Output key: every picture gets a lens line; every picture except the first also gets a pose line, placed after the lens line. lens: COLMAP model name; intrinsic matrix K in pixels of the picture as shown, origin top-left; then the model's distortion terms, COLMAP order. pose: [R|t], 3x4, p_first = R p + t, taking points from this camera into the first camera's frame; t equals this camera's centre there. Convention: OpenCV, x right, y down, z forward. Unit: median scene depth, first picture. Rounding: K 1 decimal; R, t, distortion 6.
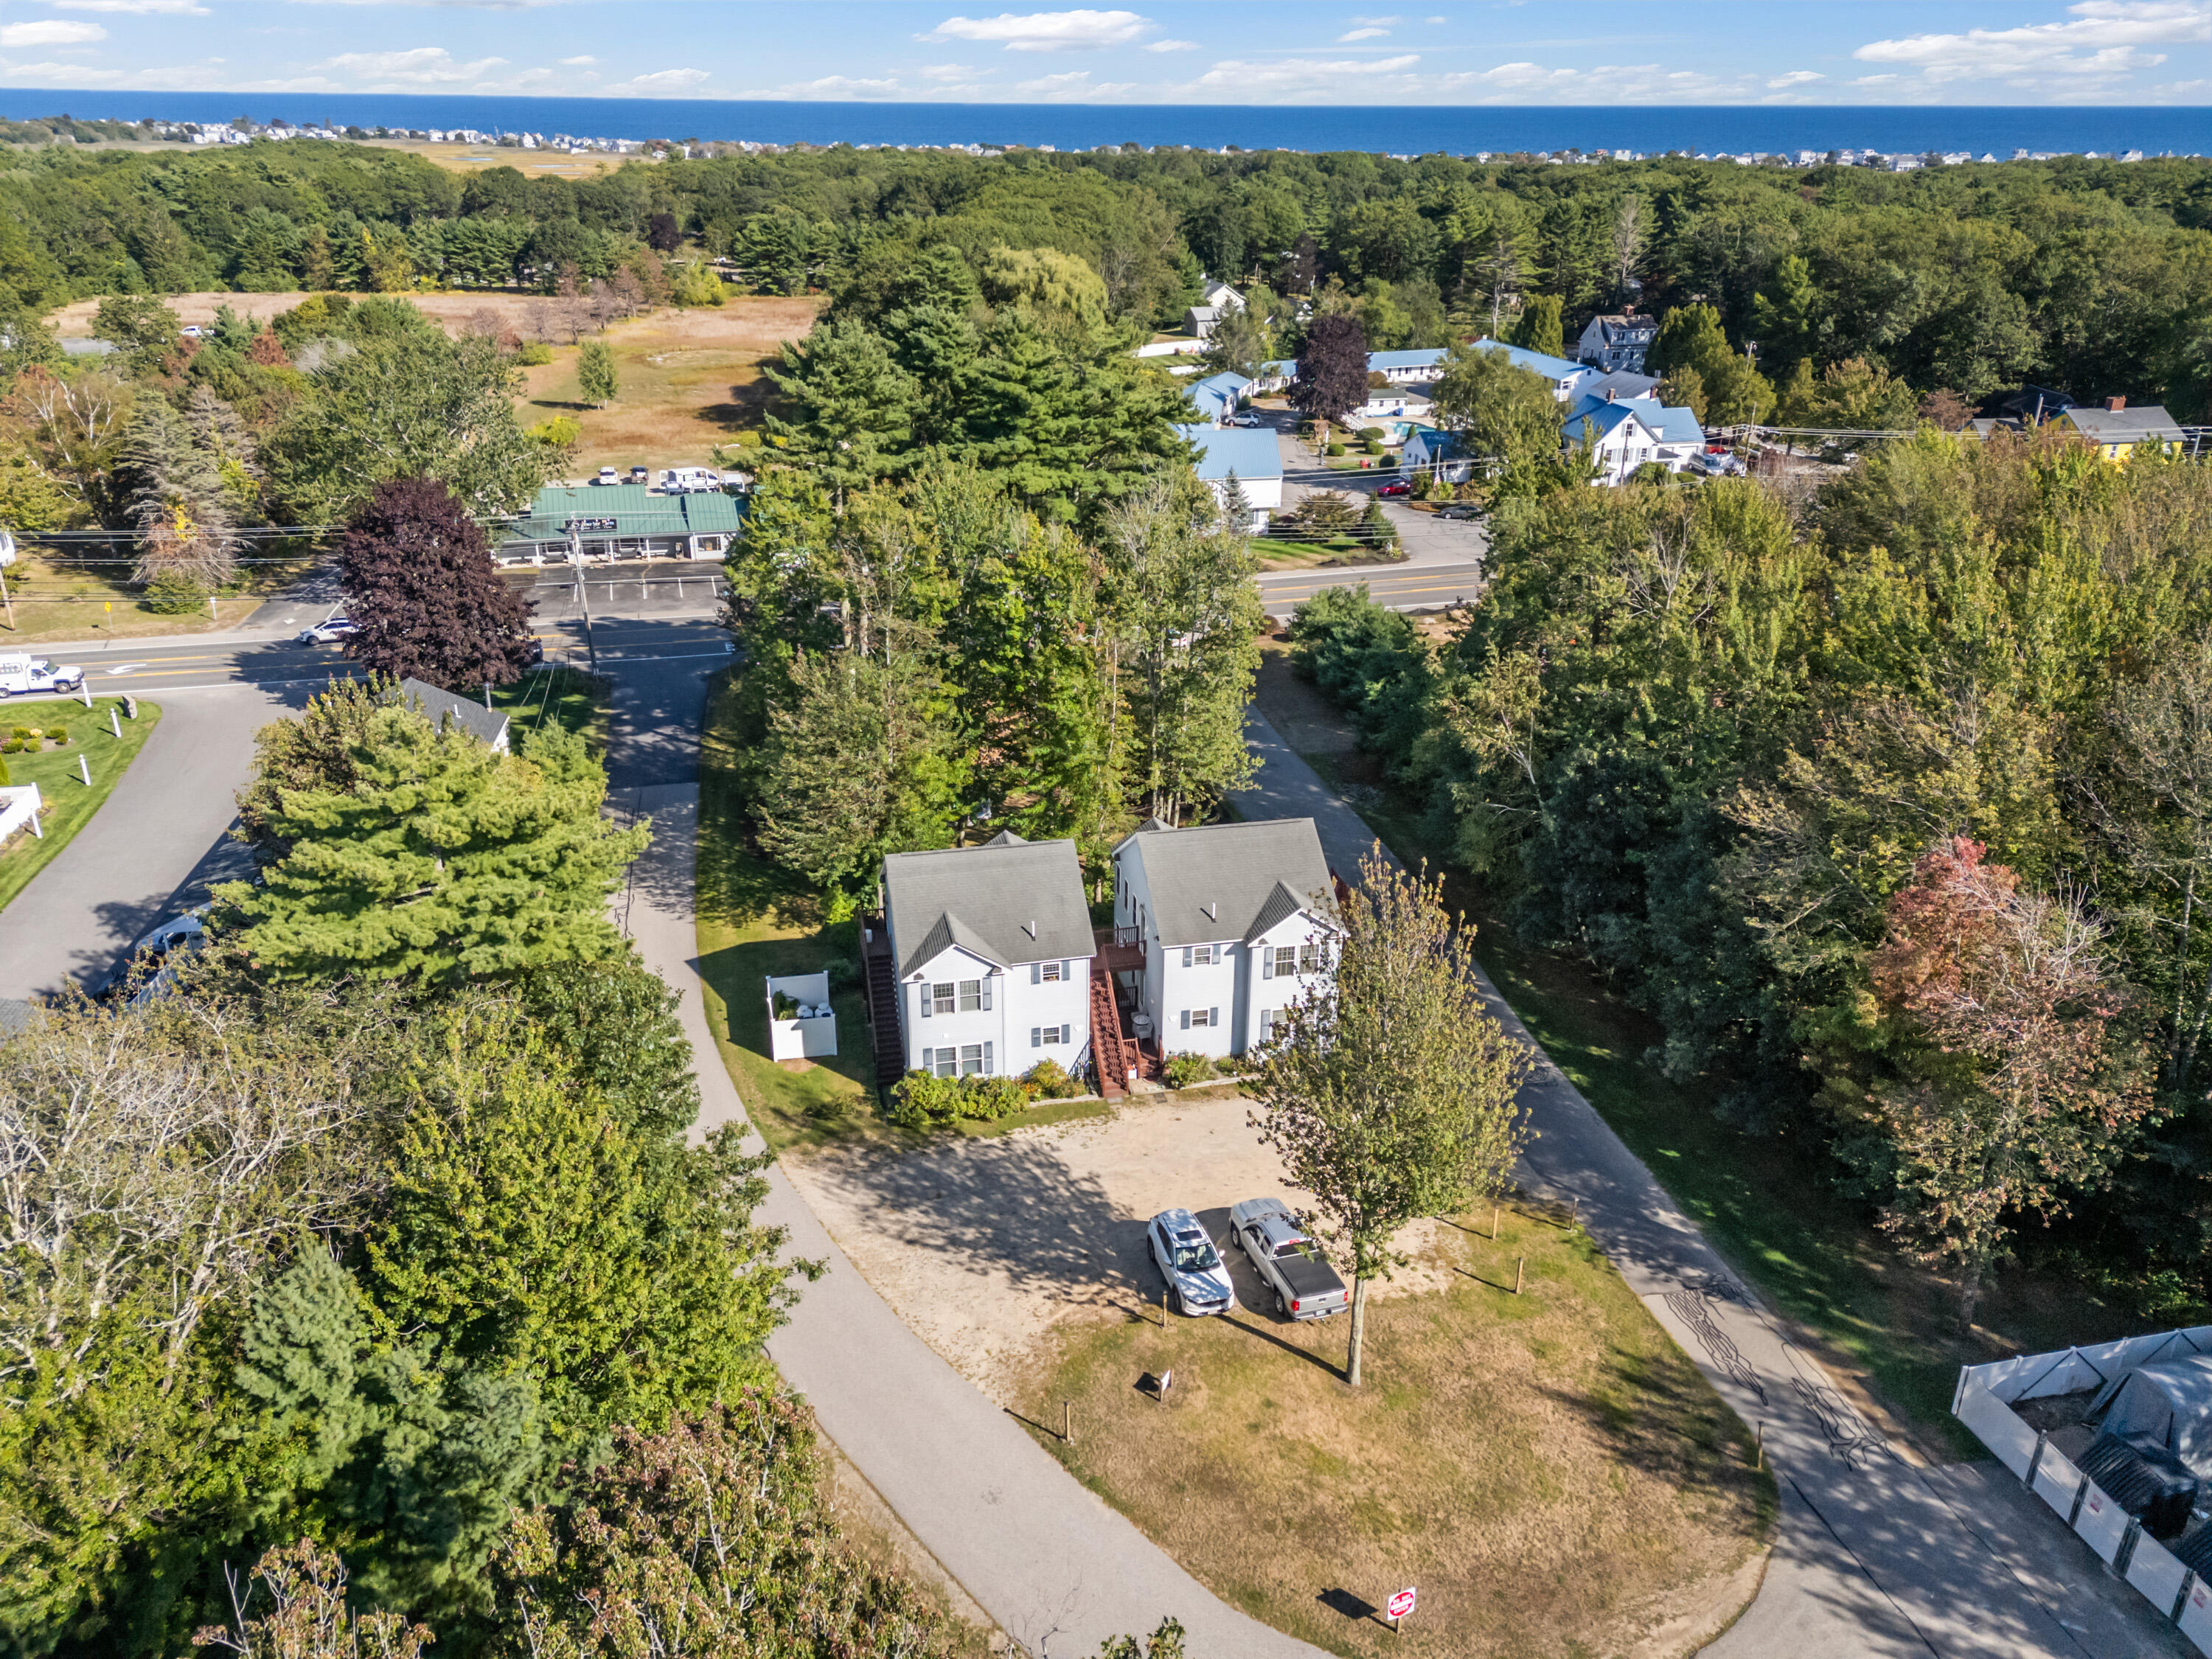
lens RADIAL K [[1694.7, 0, 1119.7], [0, 1694.7, 827.5], [0, 0, 1]] dist [0.070420, -0.054054]
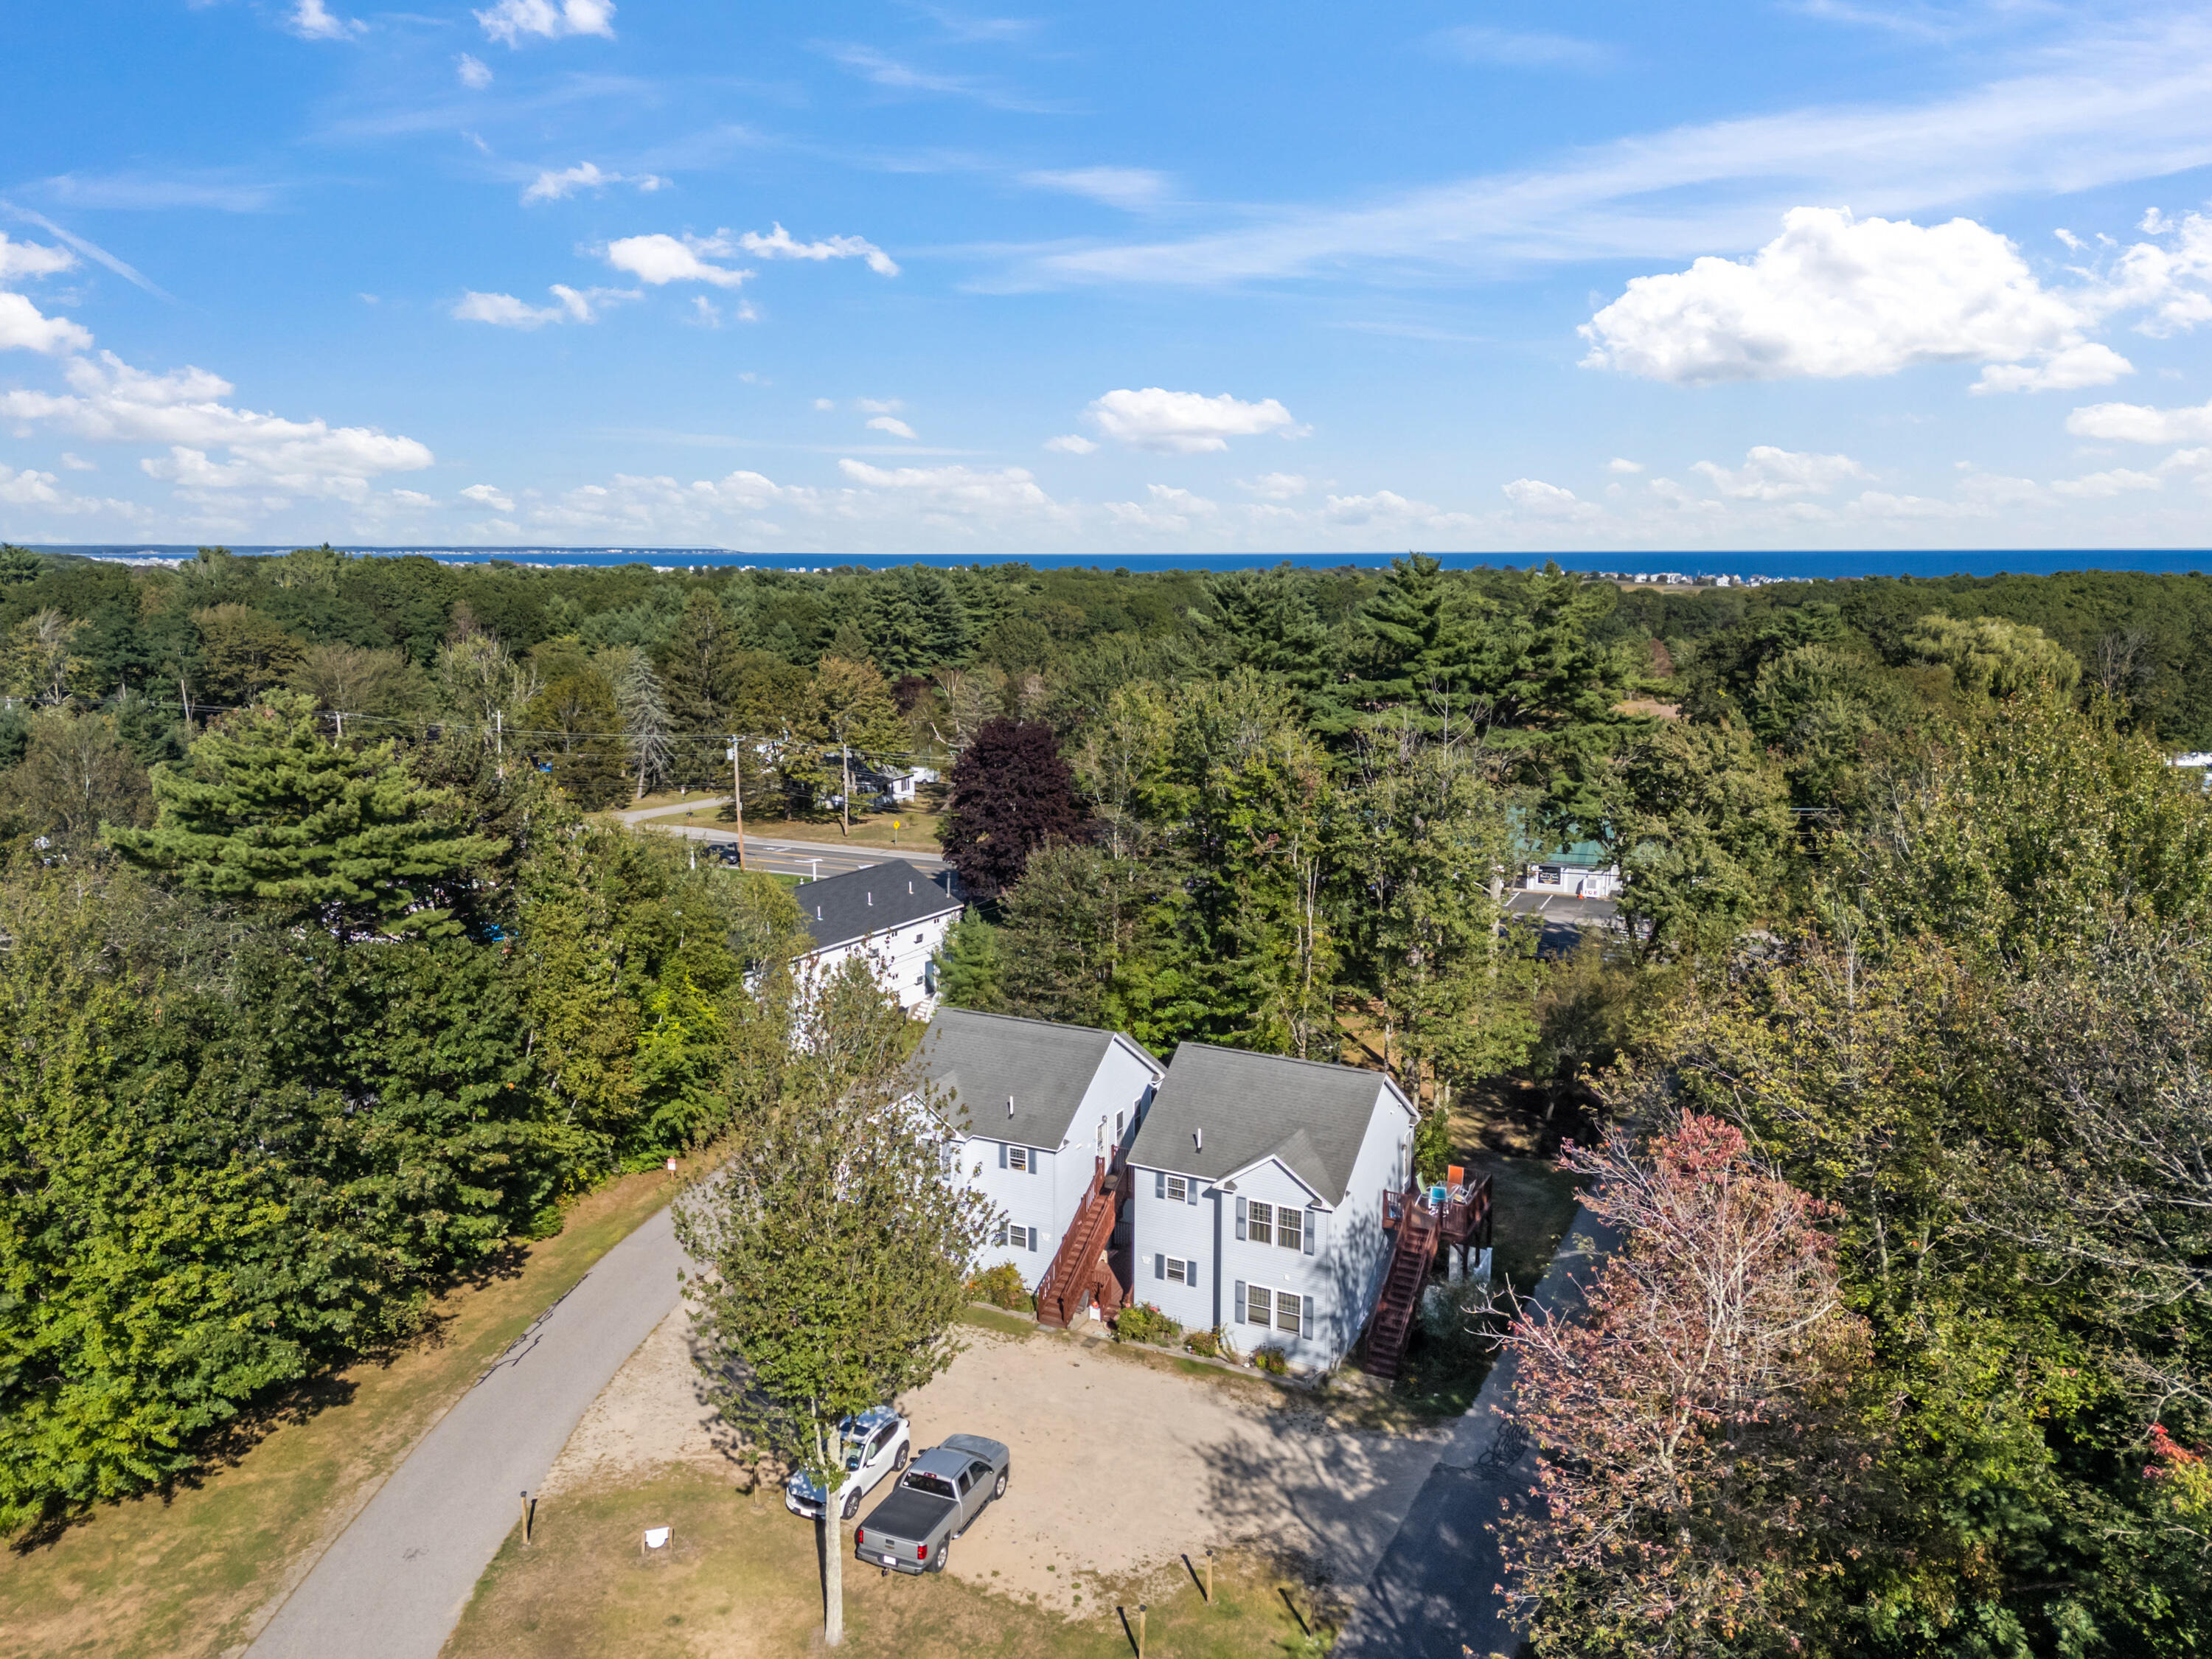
lens RADIAL K [[1694.7, 0, 1103.5], [0, 1694.7, 820.8], [0, 0, 1]] dist [0.070420, -0.054054]
pose [[0.738156, 0.085217, -0.669227, 0.567651], [-0.256781, 0.952813, -0.161900, 0.047124], [0.623851, 0.291352, 0.725206, 0.309331]]
